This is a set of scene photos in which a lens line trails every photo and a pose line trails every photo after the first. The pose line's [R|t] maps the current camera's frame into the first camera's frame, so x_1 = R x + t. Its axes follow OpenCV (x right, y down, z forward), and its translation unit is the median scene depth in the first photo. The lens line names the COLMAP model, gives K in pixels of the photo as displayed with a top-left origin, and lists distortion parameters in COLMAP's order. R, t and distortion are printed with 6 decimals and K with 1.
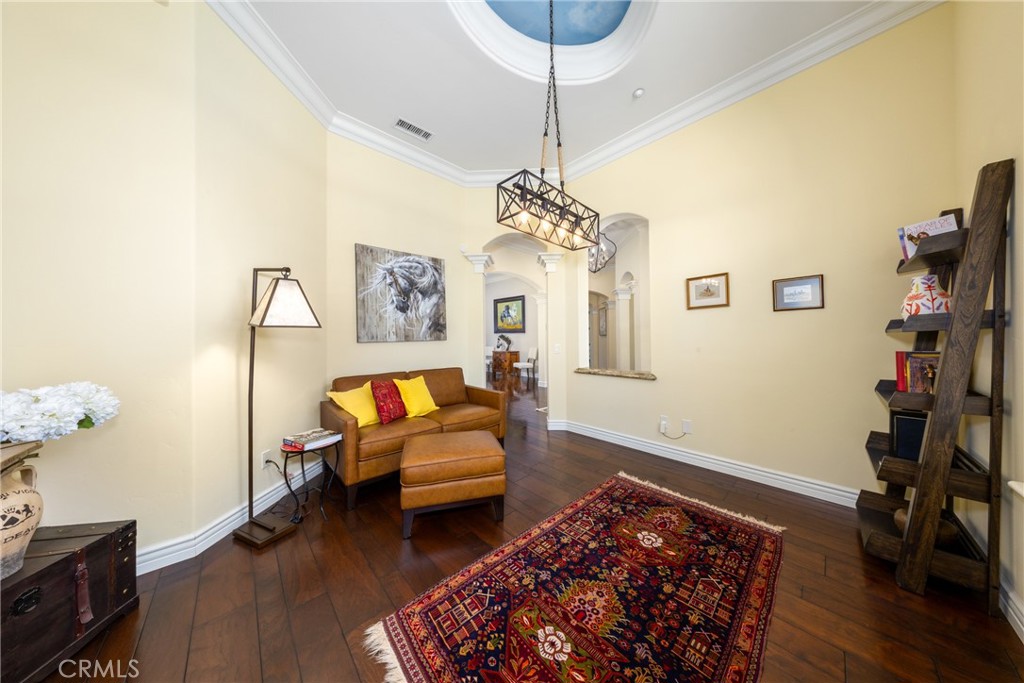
lens RADIAL K [[296.6, 0, 513.7], [0, 296.6, 339.3], [0, 0, 1]] dist [-0.007238, -0.000033]
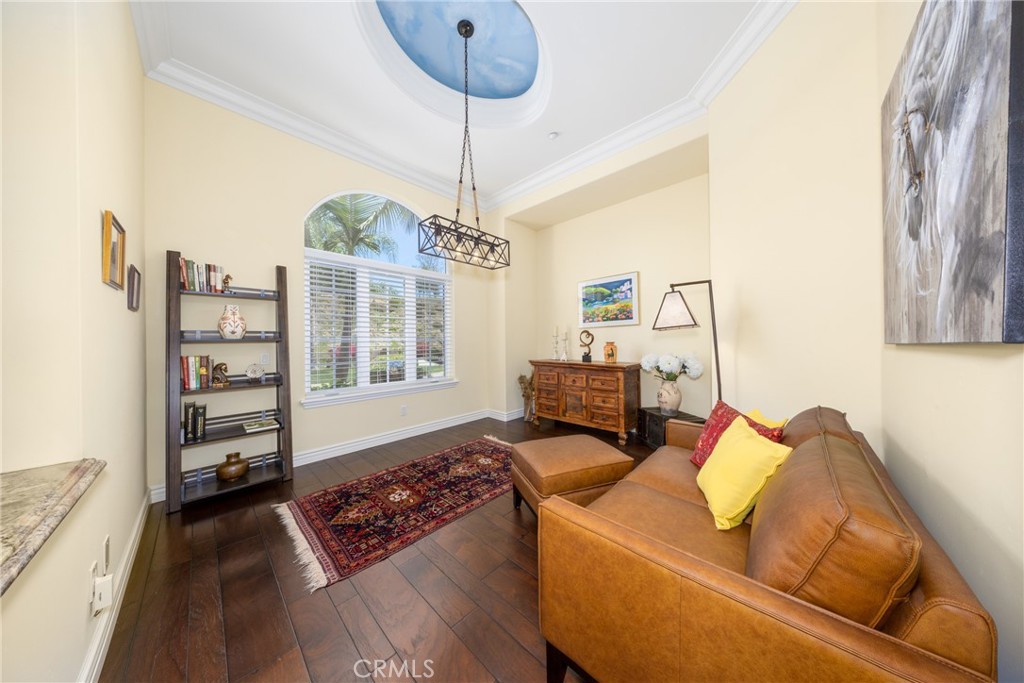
lens RADIAL K [[296.6, 0, 513.7], [0, 296.6, 339.3], [0, 0, 1]] dist [-0.007238, -0.000033]
pose [[-0.997228, 0.017832, -0.072243, 0.037504], [0.017800, 0.999841, 0.001089, -0.007481], [0.072251, -0.000200, -0.997386, 2.310989]]
